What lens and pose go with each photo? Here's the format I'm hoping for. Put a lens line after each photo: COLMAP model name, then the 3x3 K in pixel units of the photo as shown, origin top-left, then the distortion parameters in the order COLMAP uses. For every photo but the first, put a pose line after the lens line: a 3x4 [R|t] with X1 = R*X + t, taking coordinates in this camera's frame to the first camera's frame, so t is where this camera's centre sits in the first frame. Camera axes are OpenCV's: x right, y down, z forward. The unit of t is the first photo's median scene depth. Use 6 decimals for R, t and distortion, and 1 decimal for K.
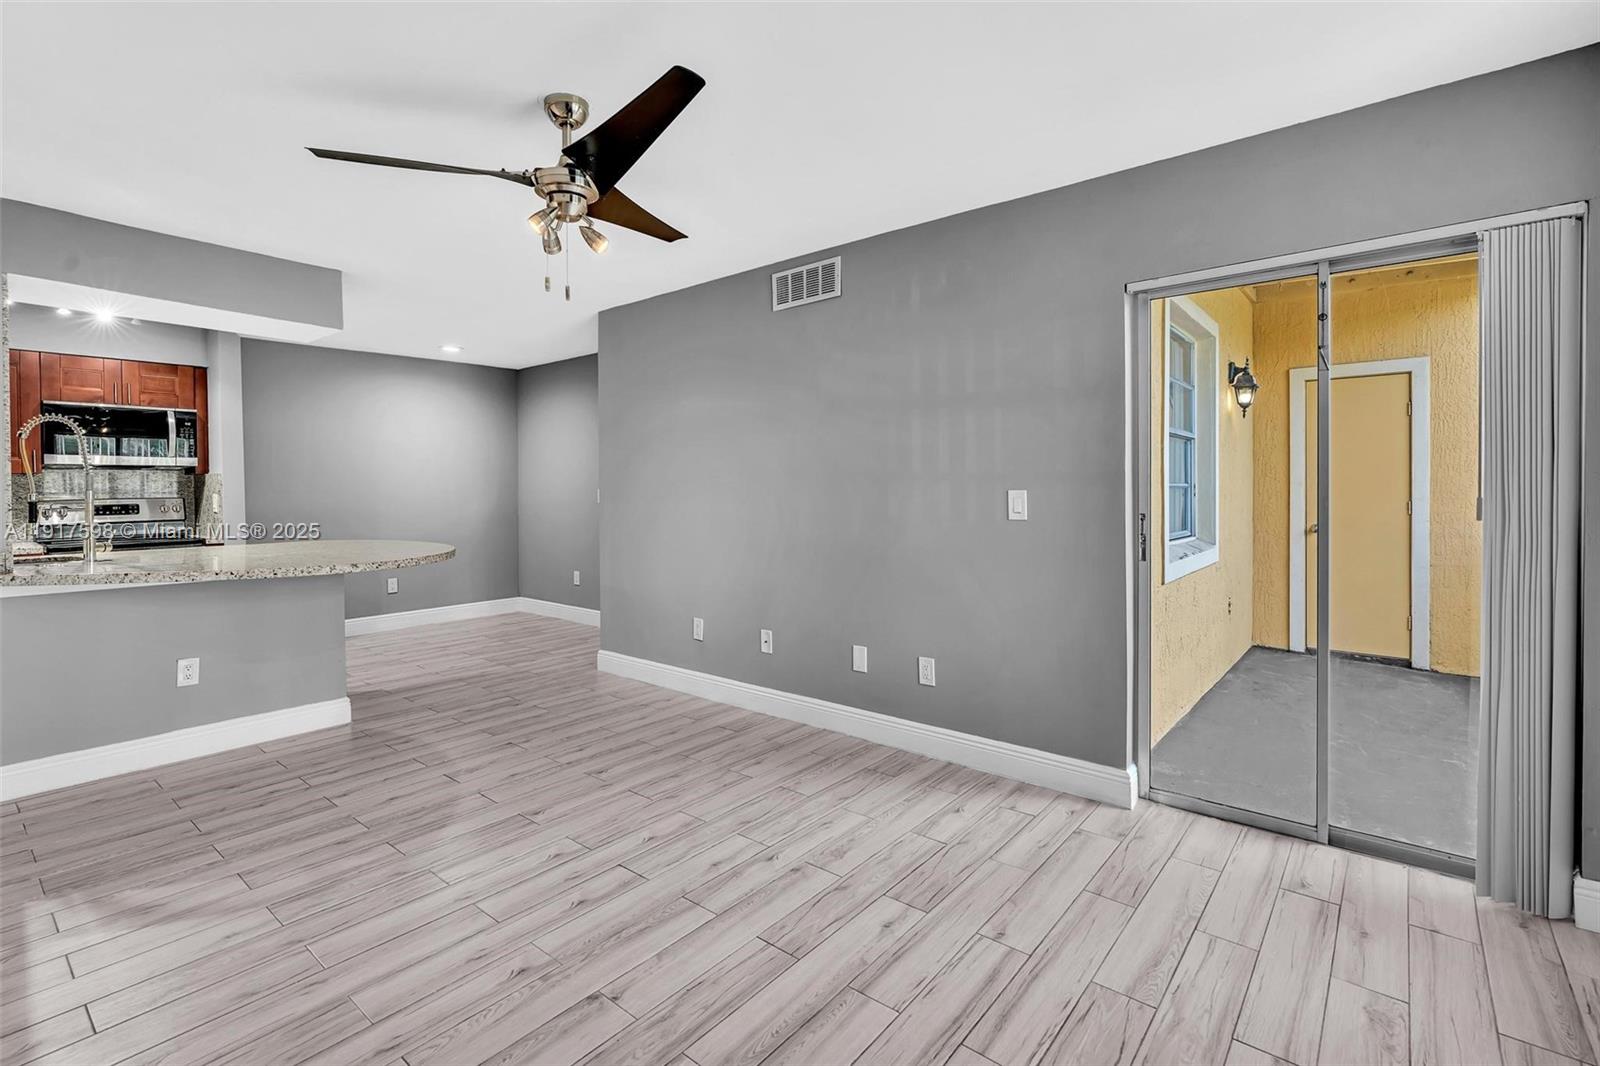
lens RADIAL K [[733.0, 0, 793.9], [0, 733.0, 493.9], [0, 0, 1]] dist [-0.003599, 0.000377]
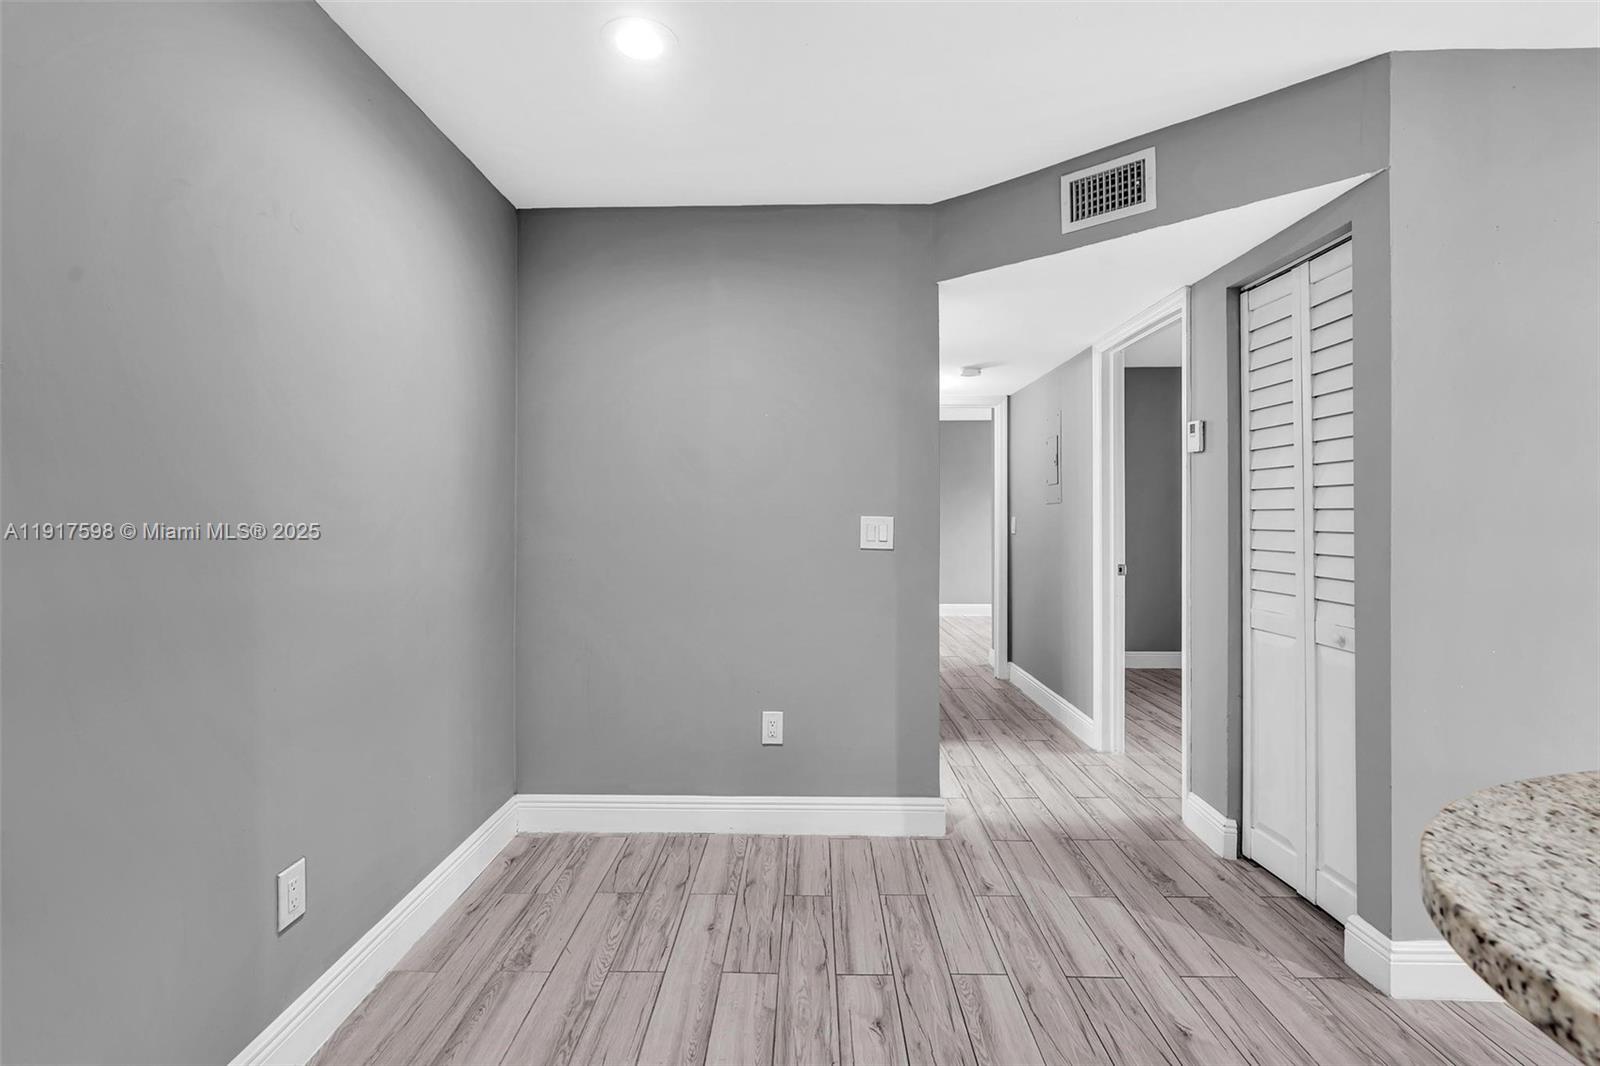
lens RADIAL K [[725.5, 0, 800.3], [0, 725.5, 510.2], [0, 0, 1]] dist [-0.001330, 0.000159]
pose [[0.775021, 0.009759, 0.631860, -1.088883], [0.002310, 0.999830, -0.018275, -0.003430], [-0.631931, 0.015623, 0.774867, 1.326779]]
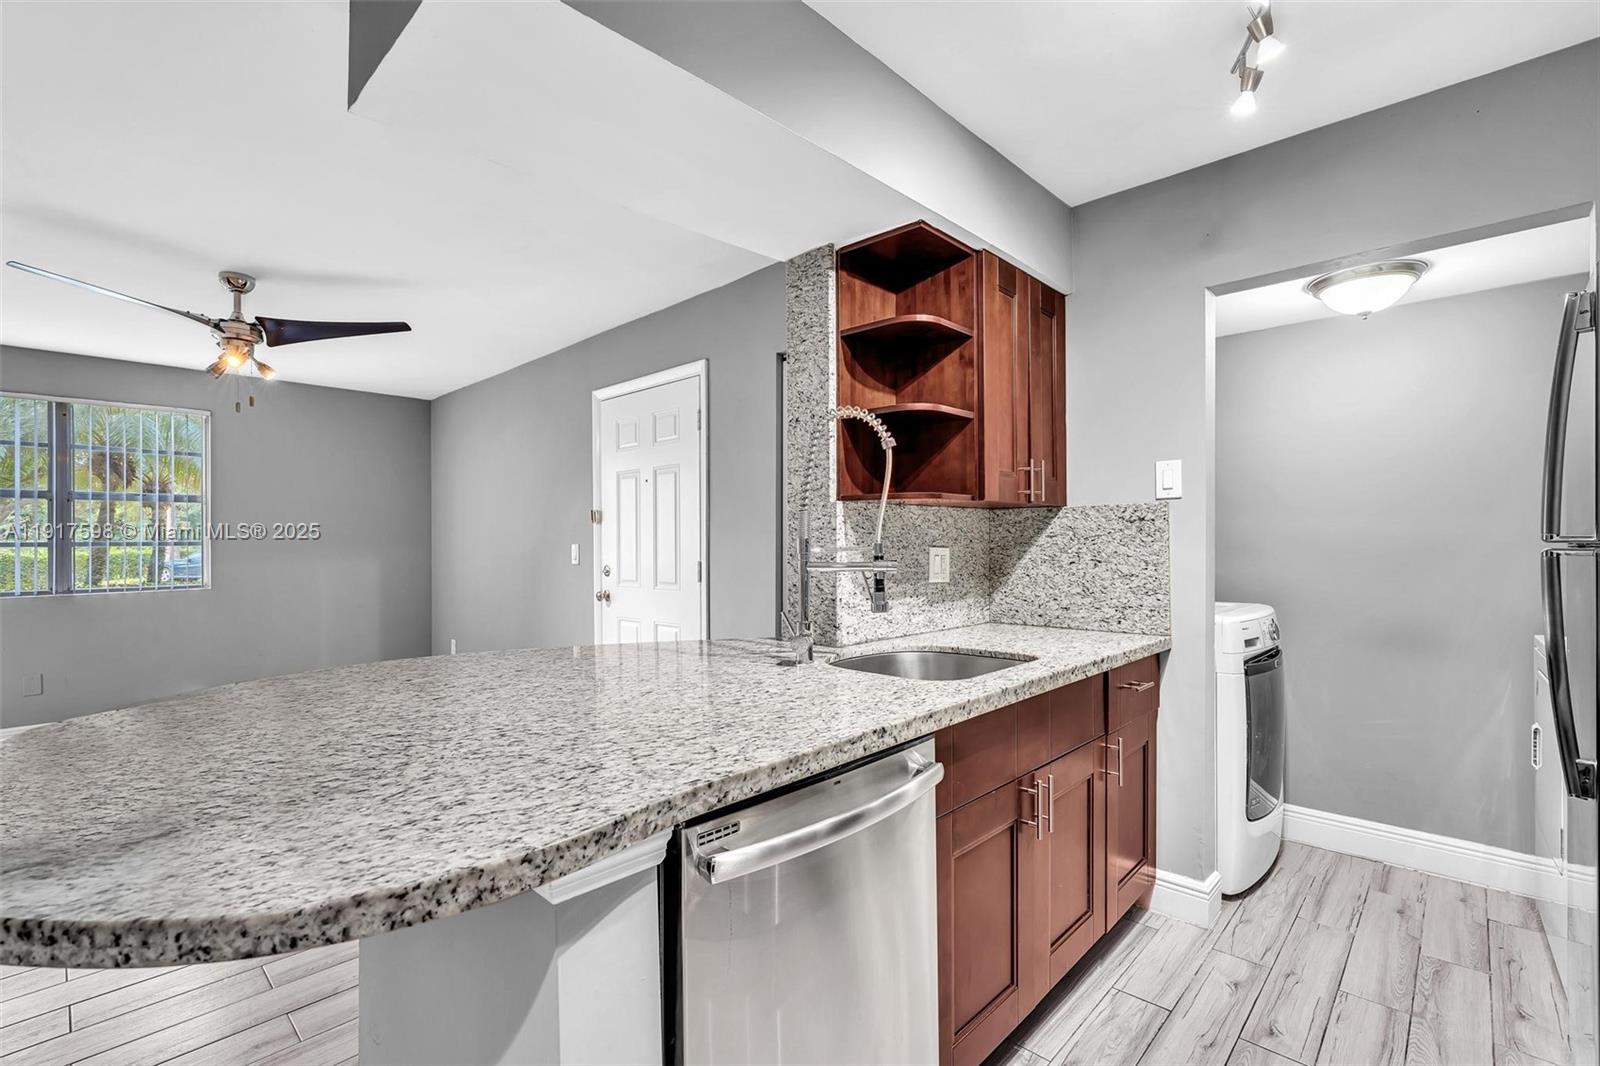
lens RADIAL K [[717.5, 0, 797.9], [0, 717.5, 541.8], [0, 0, 1]] dist [-0.005444, 0.000134]
pose [[-0.997569, 0.011542, 0.068725, -0.991748], [0.012292, 0.999869, 0.010507, -0.007988], [-0.068595, 0.011326, -0.997580, 1.542801]]
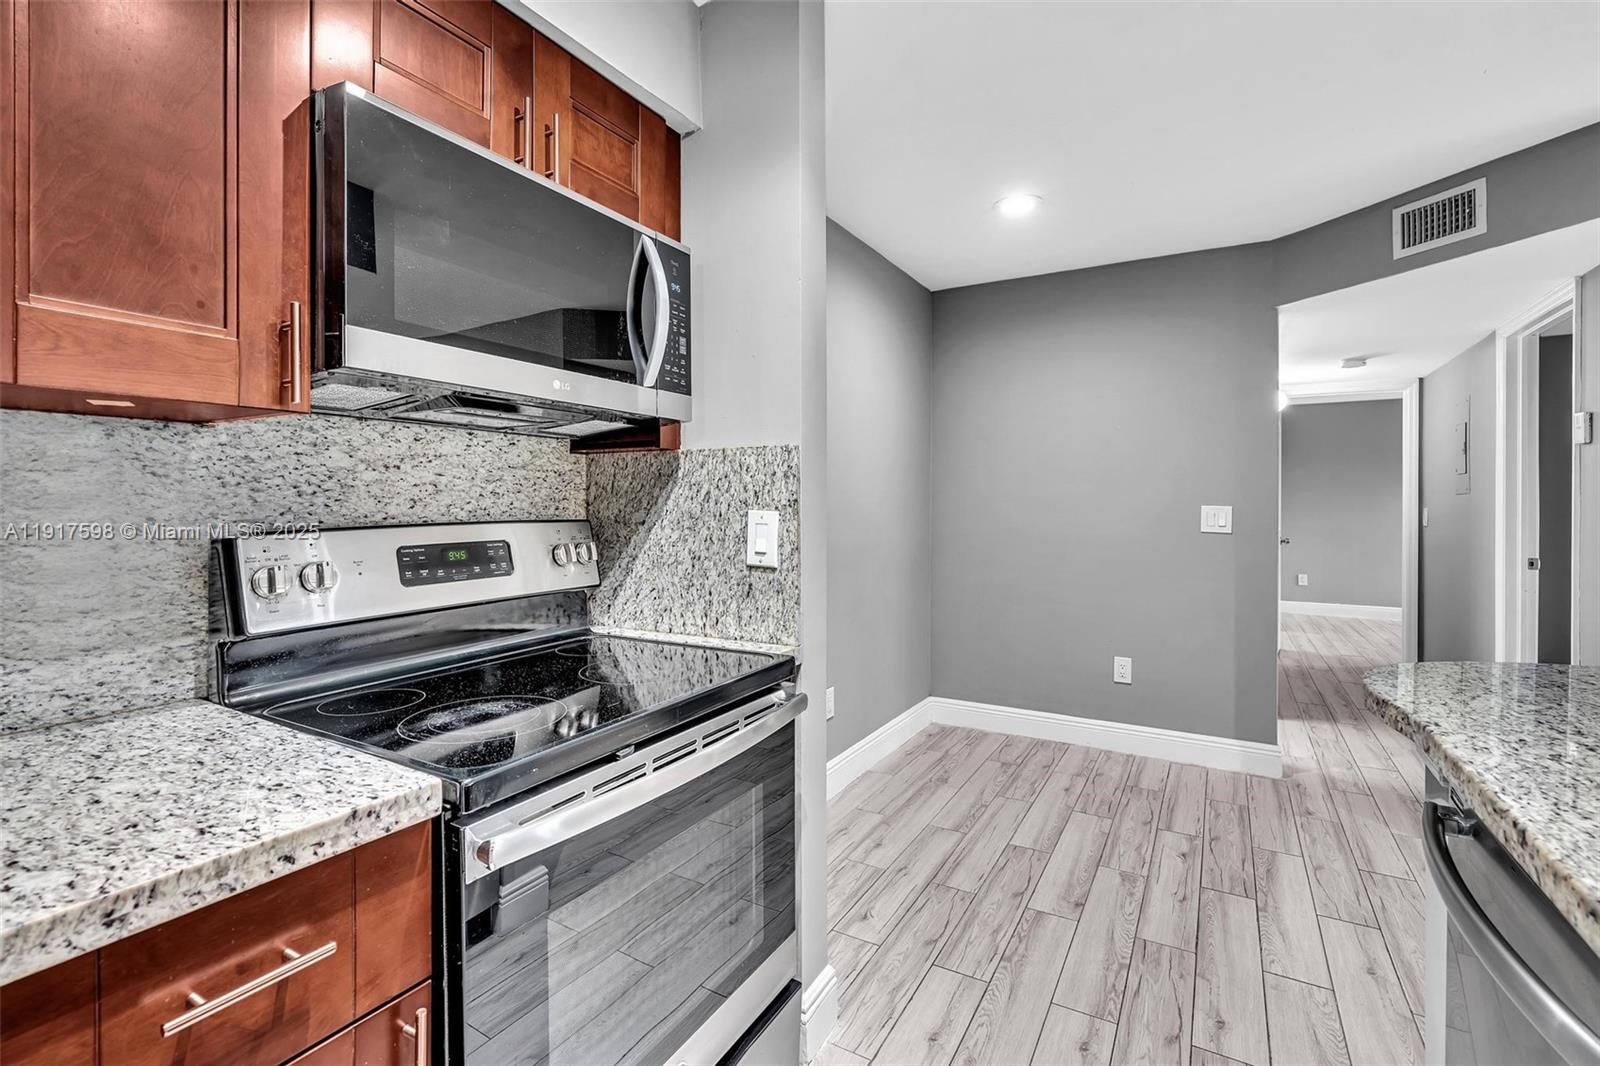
lens RADIAL K [[729.3, 0, 795.3], [0, 729.3, 501.0], [0, 0, 1]] dist [-0.006663, 0.001664]
pose [[0.985691, 0.010337, 0.168245, -1.242348], [-0.007952, 0.999858, -0.014842, 0.001355], [-0.168374, 0.013292, 0.985634, 1.018426]]
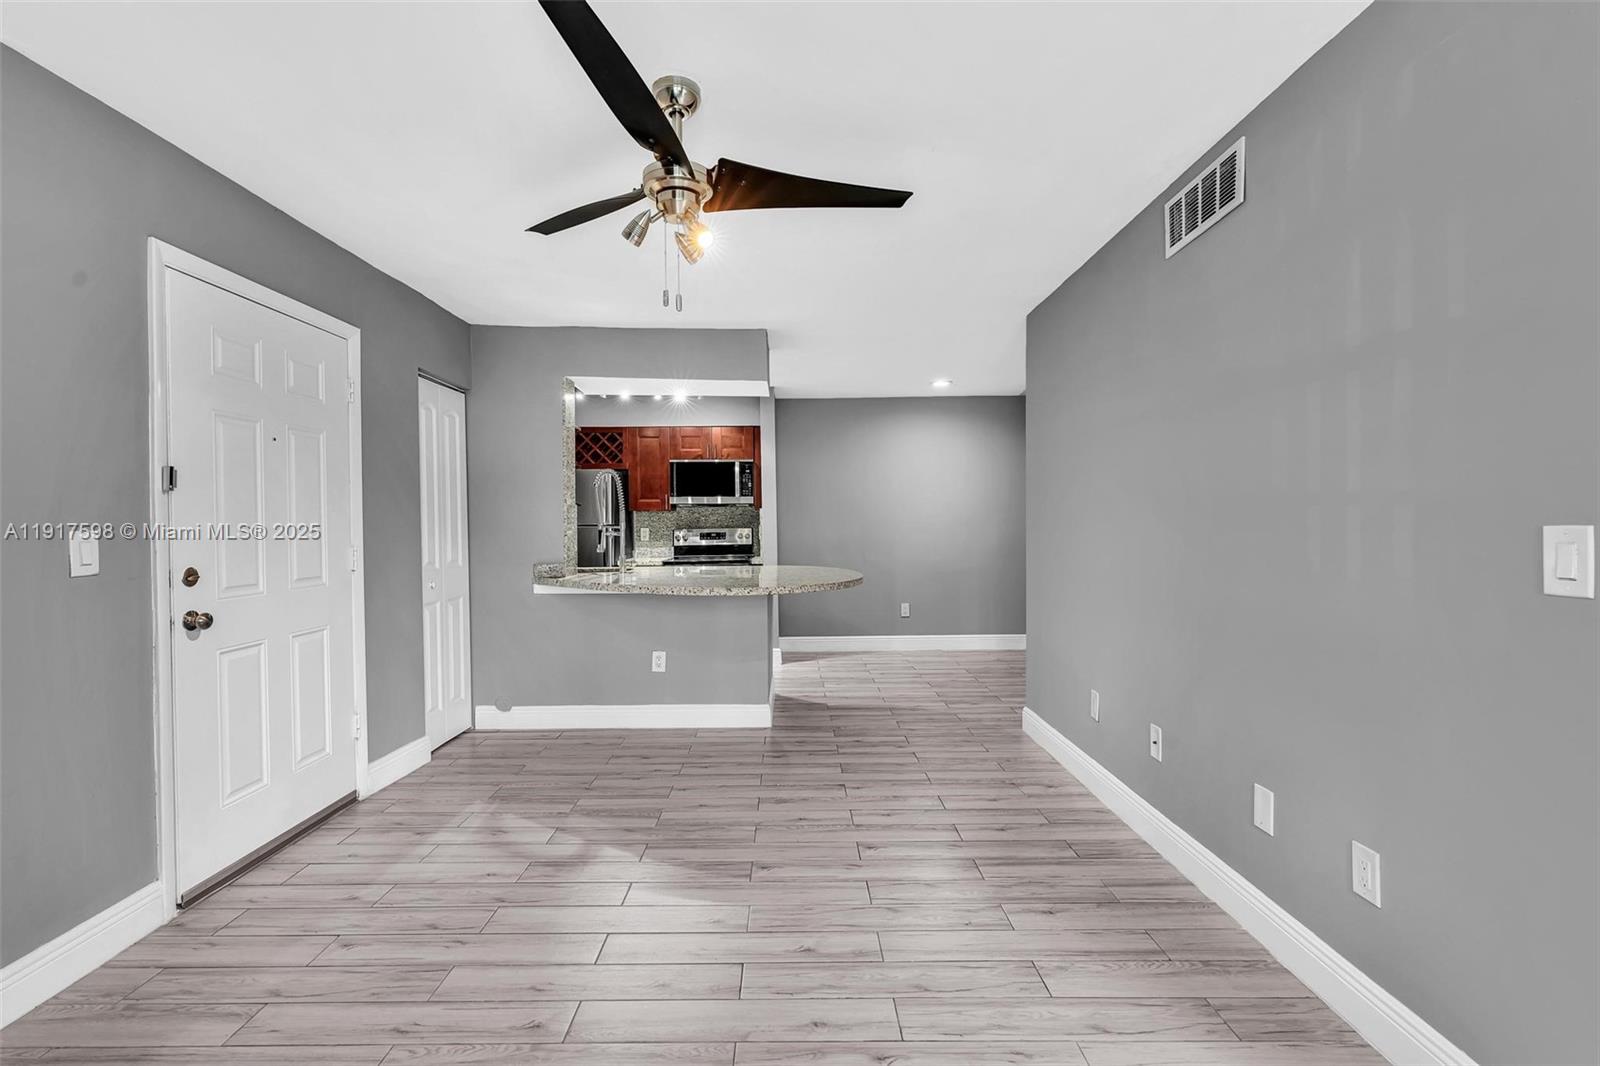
lens RADIAL K [[717.0, 0, 793.9], [0, 717.0, 531.6], [0, 0, 1]] dist [-0.007414, 0.003169]
pose [[0.643245, 0.011316, -0.765577, 0.303123], [-0.004967, 0.999931, 0.010606, -0.002957], [0.765645, -0.003020, 0.643257, 0.362139]]
